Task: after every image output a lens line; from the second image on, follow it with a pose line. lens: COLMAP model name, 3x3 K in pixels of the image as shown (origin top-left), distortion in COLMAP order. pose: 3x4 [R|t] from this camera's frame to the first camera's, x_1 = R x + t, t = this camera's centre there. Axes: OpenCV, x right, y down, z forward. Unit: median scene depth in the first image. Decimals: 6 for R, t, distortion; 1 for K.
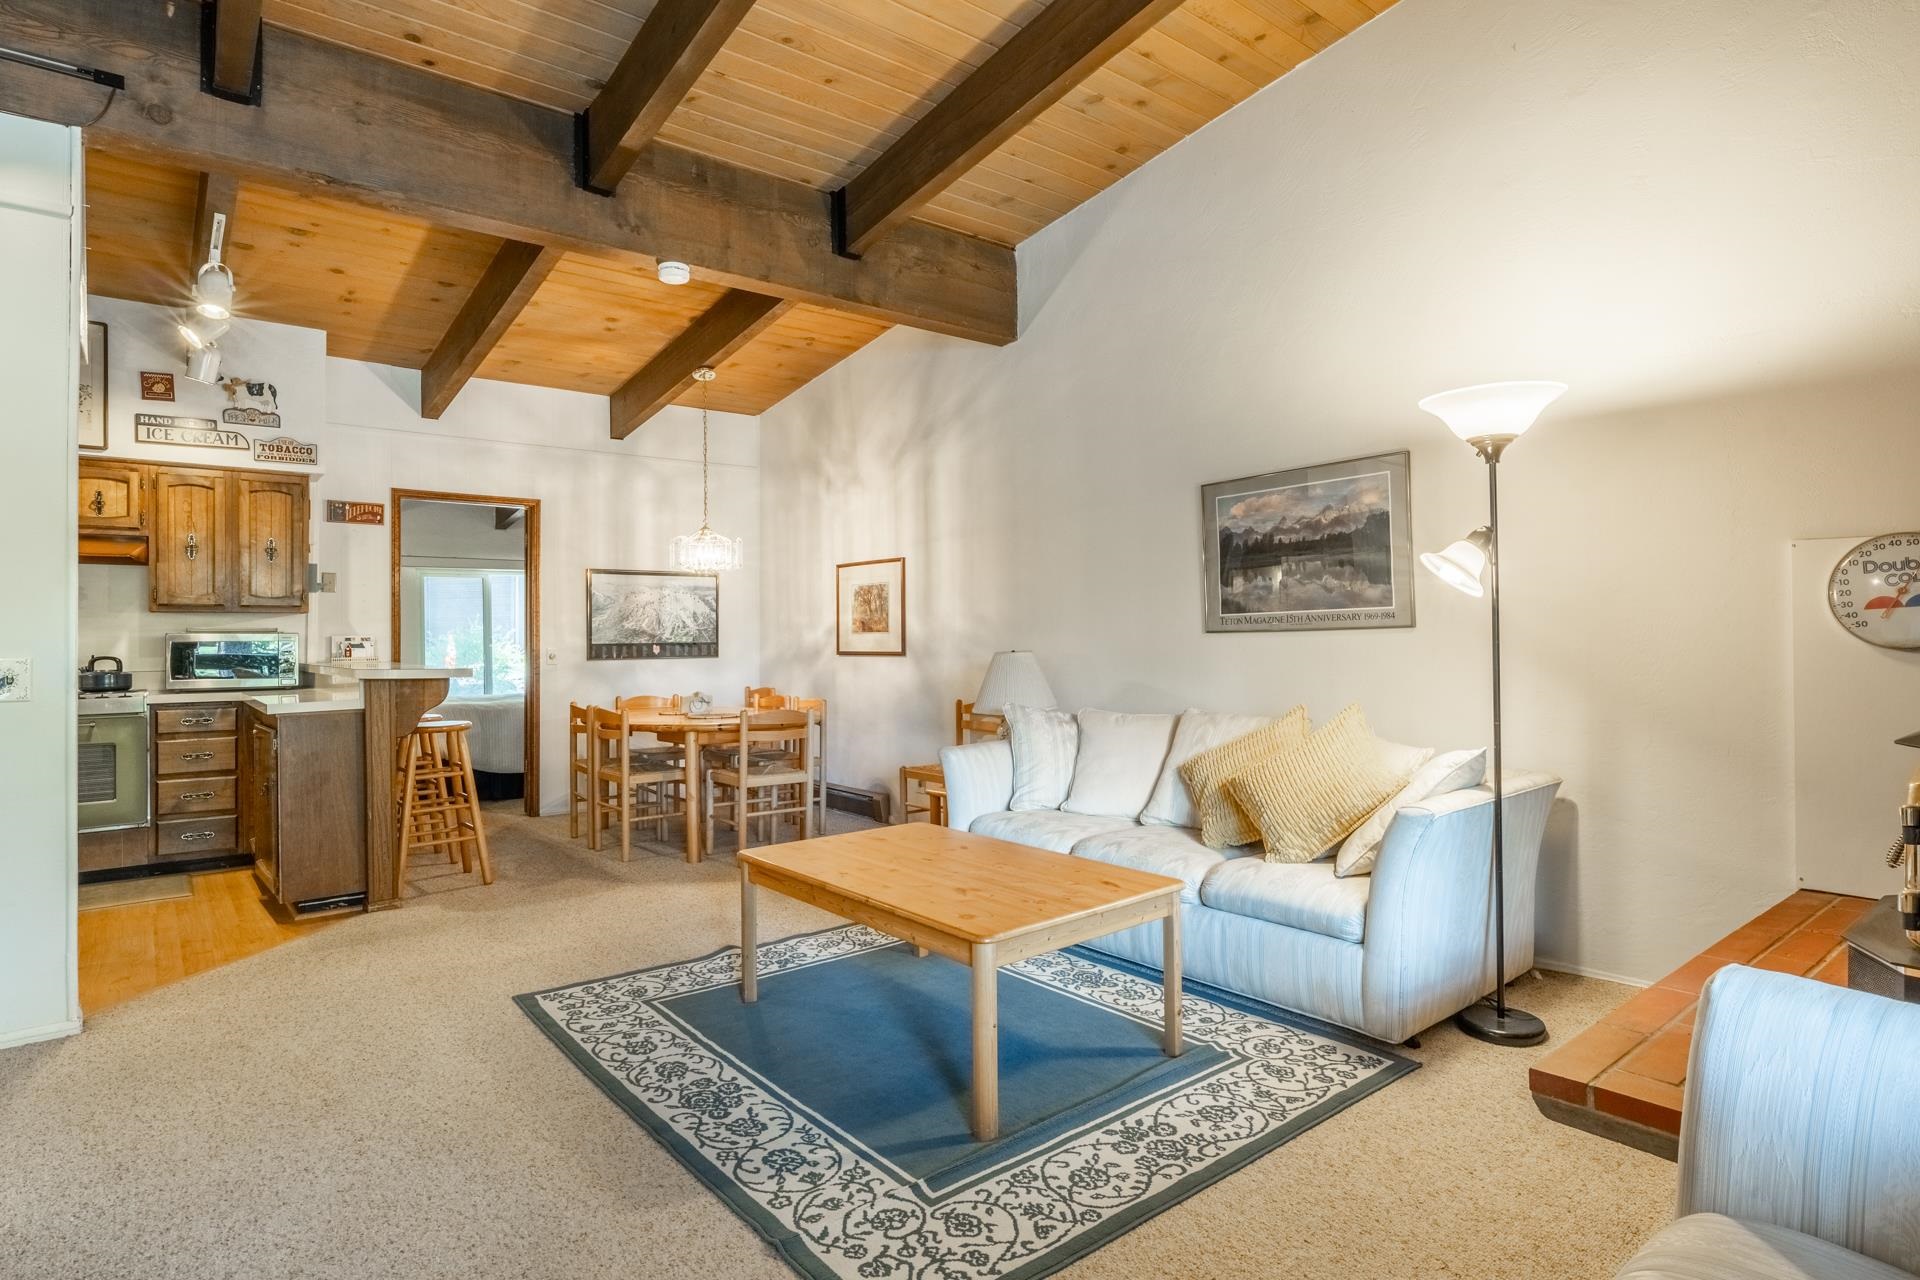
lens RADIAL K [[1005.6, 0, 962.3], [0, 1005.6, 633.0], [0, 0, 1]] dist [-0.002734, -0.000850]
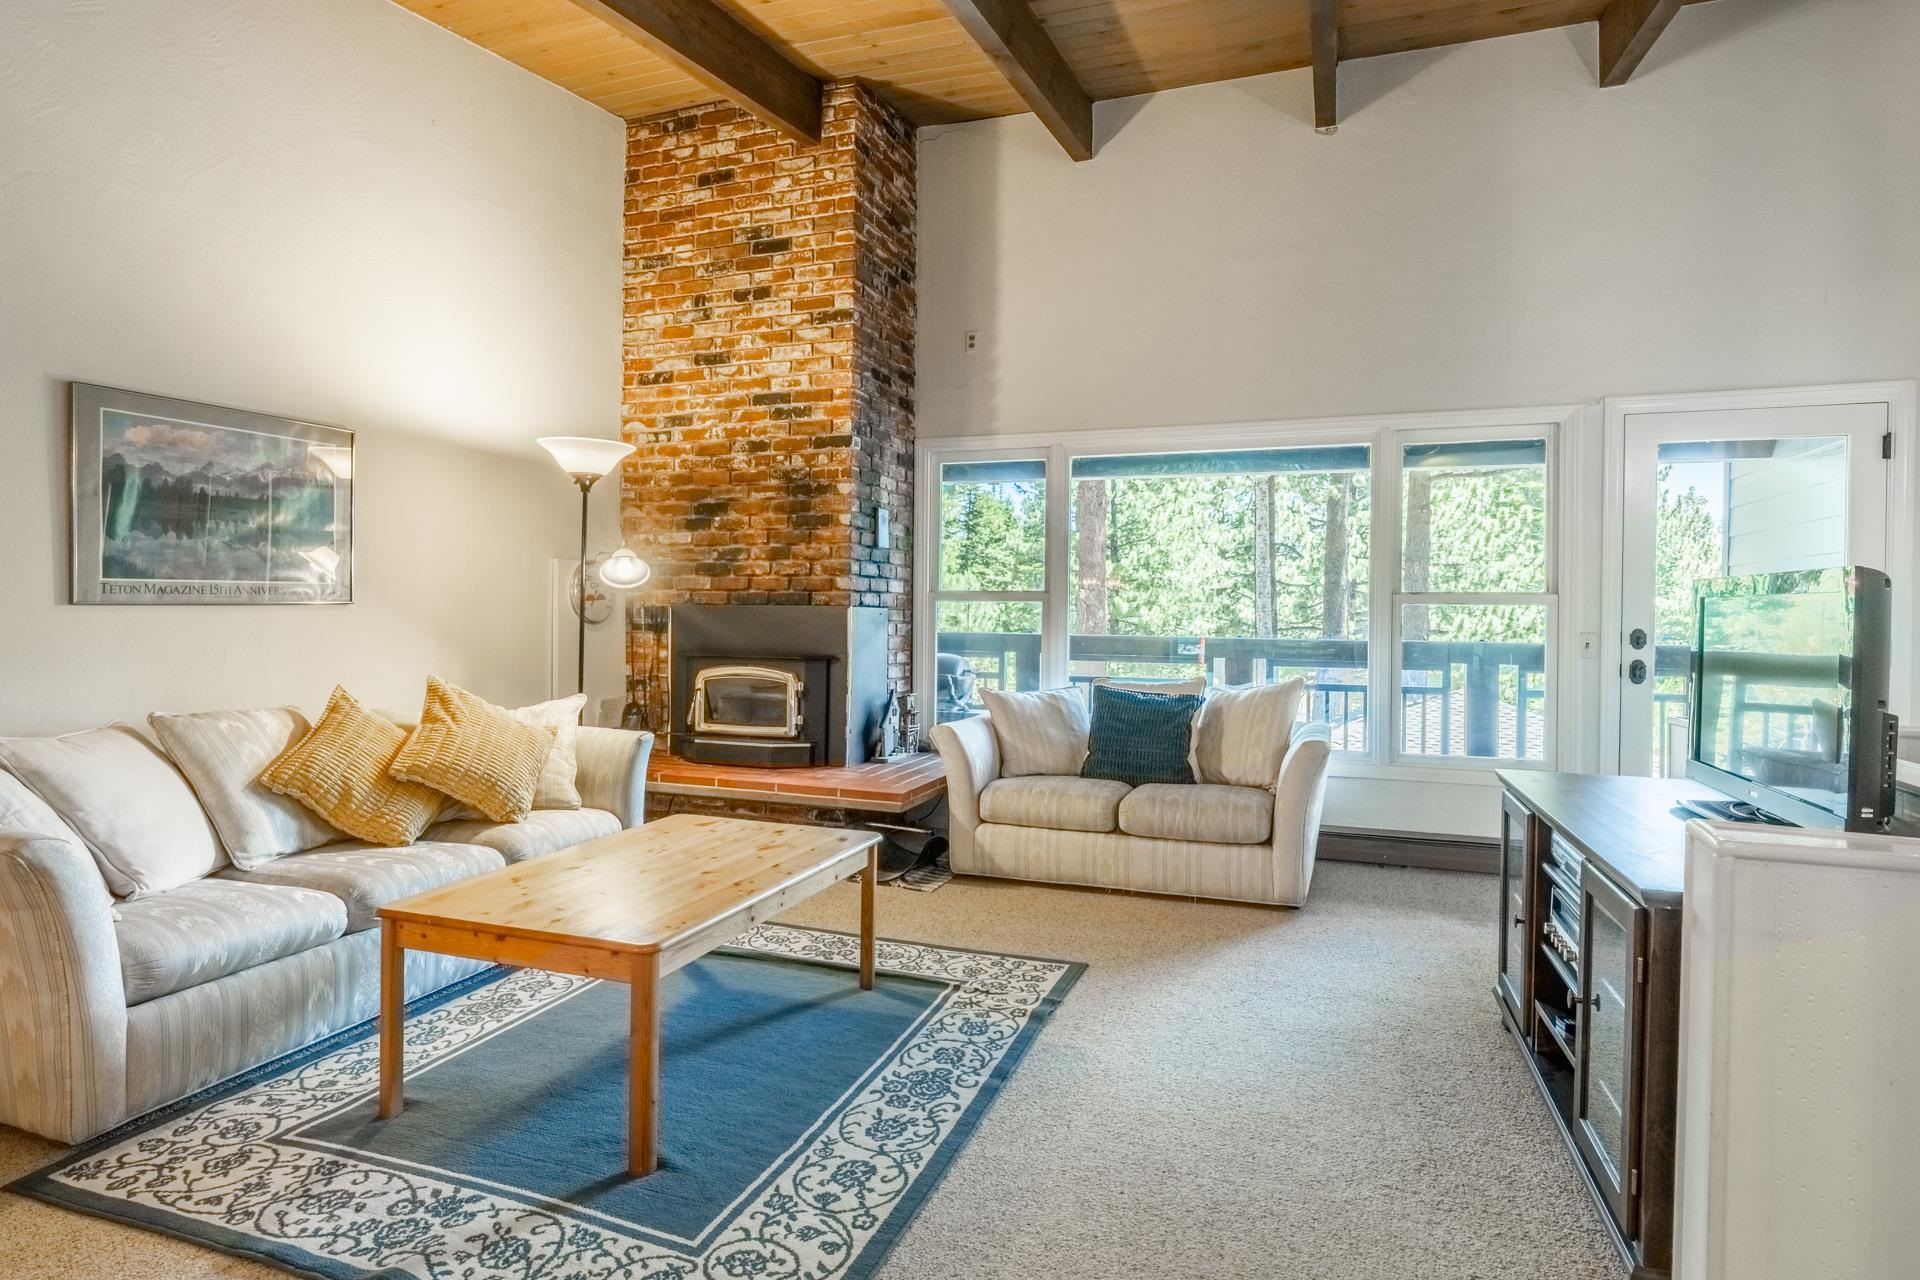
lens RADIAL K [[1027.4, 0, 950.9], [0, 1027.4, 621.6], [0, 0, 1]] dist [-0.004308, 0.000243]
pose [[-0.510352, -0.001796, 0.859964, -0.691848], [-0.007946, 0.999965, -0.002627, 0.009020], [-0.859929, -0.008174, -0.510349, 0.918590]]
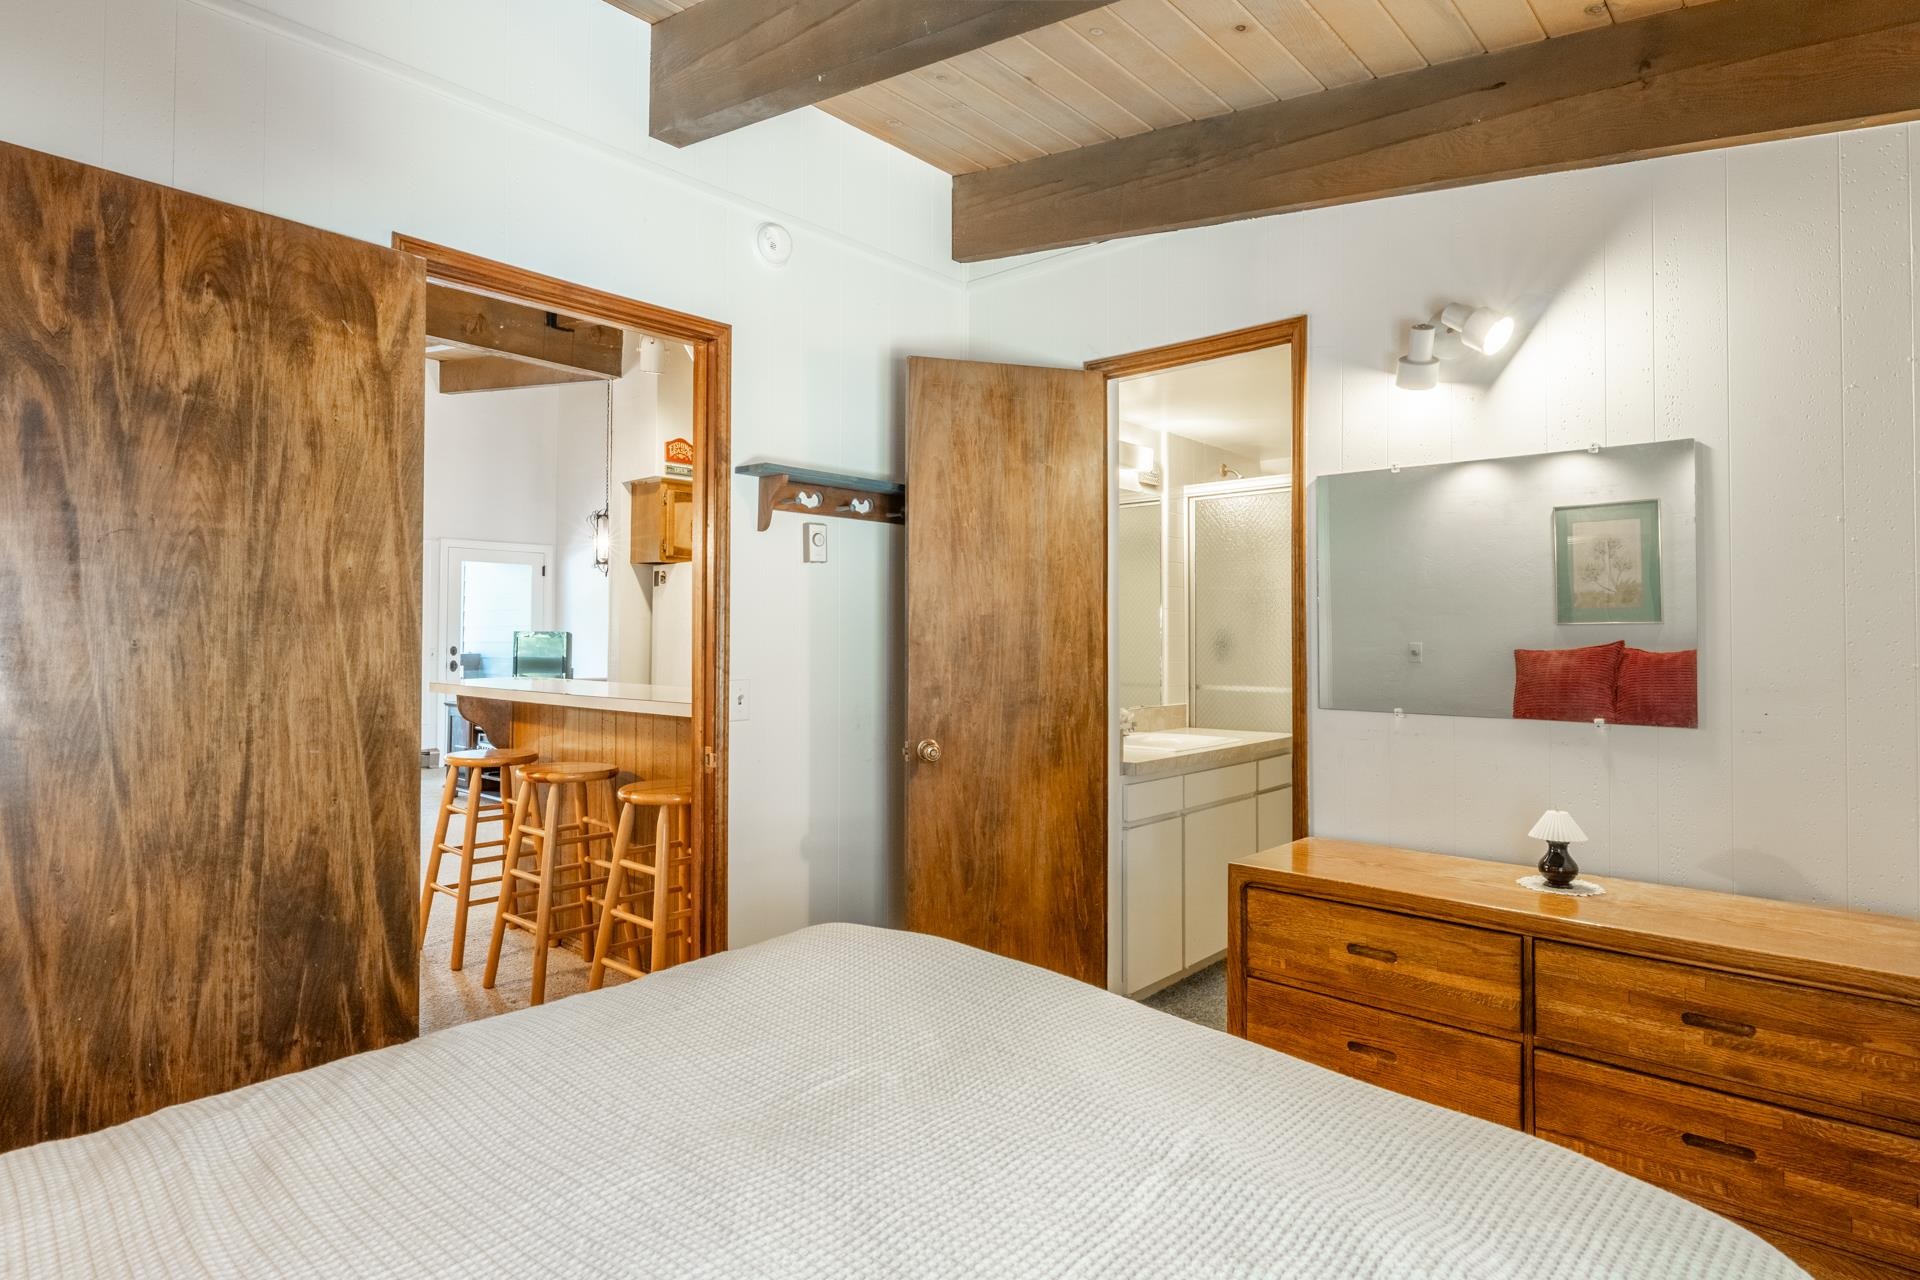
lens RADIAL K [[1001.9, 0, 958.5], [0, 1001.9, 603.3], [0, 0, 1]] dist [0.000366, -0.000836]
pose [[-0.987757, 0.001408, -0.155996, -0.918891], [0.006762, 0.999406, -0.033800, -0.004594], [0.155856, -0.034441, -0.987179, 2.210444]]
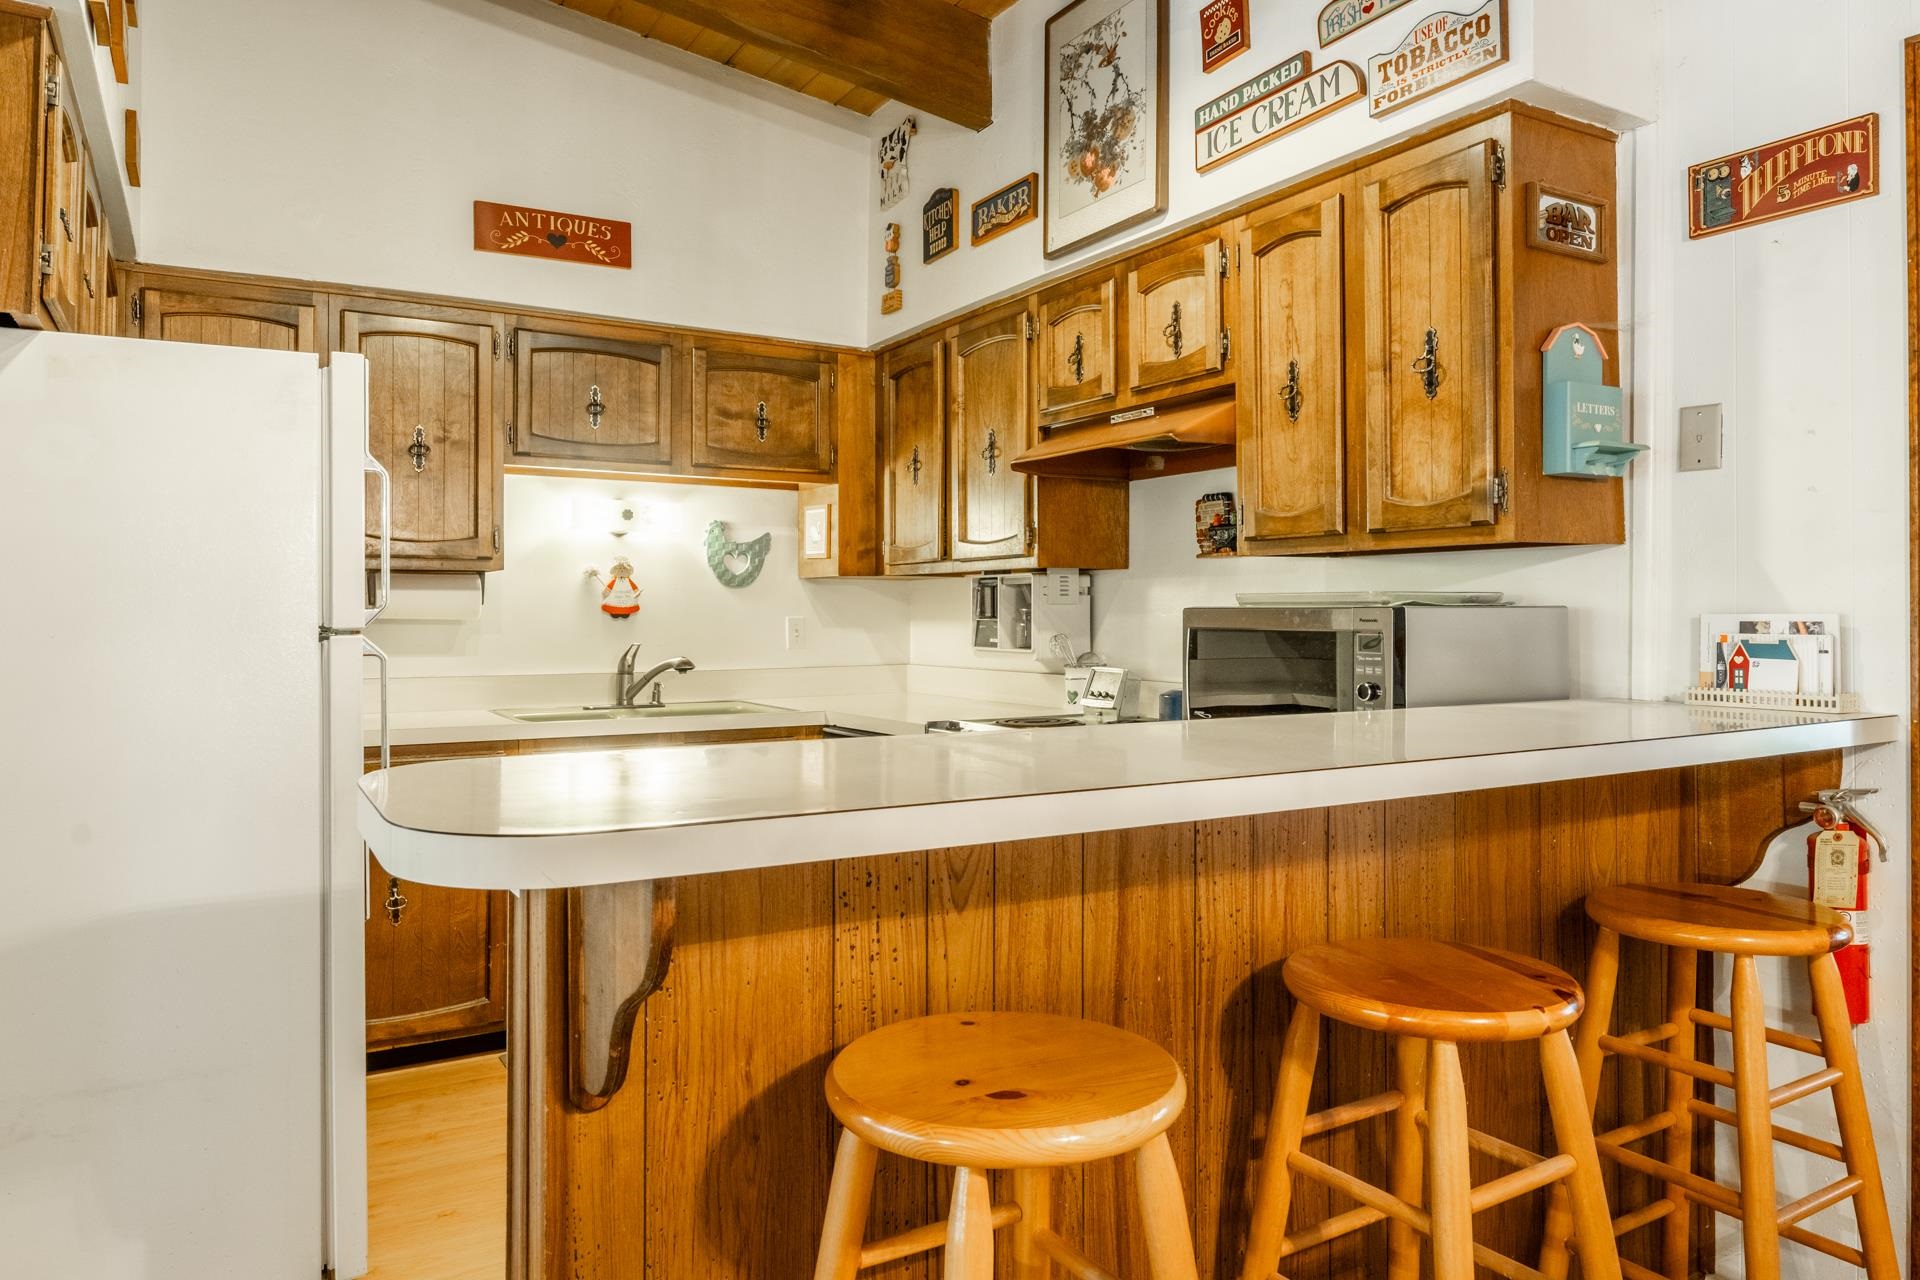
lens RADIAL K [[1229.7, 0, 986.6], [0, 1229.7, 595.2], [0, 0, 1]] dist [-0.002830, -0.003779]
pose [[-0.139515, -0.005776, -0.990203, -0.340247], [0.005323, 0.999964, -0.006582, -0.002523], [0.990206, -0.006189, -0.139480, 1.215553]]
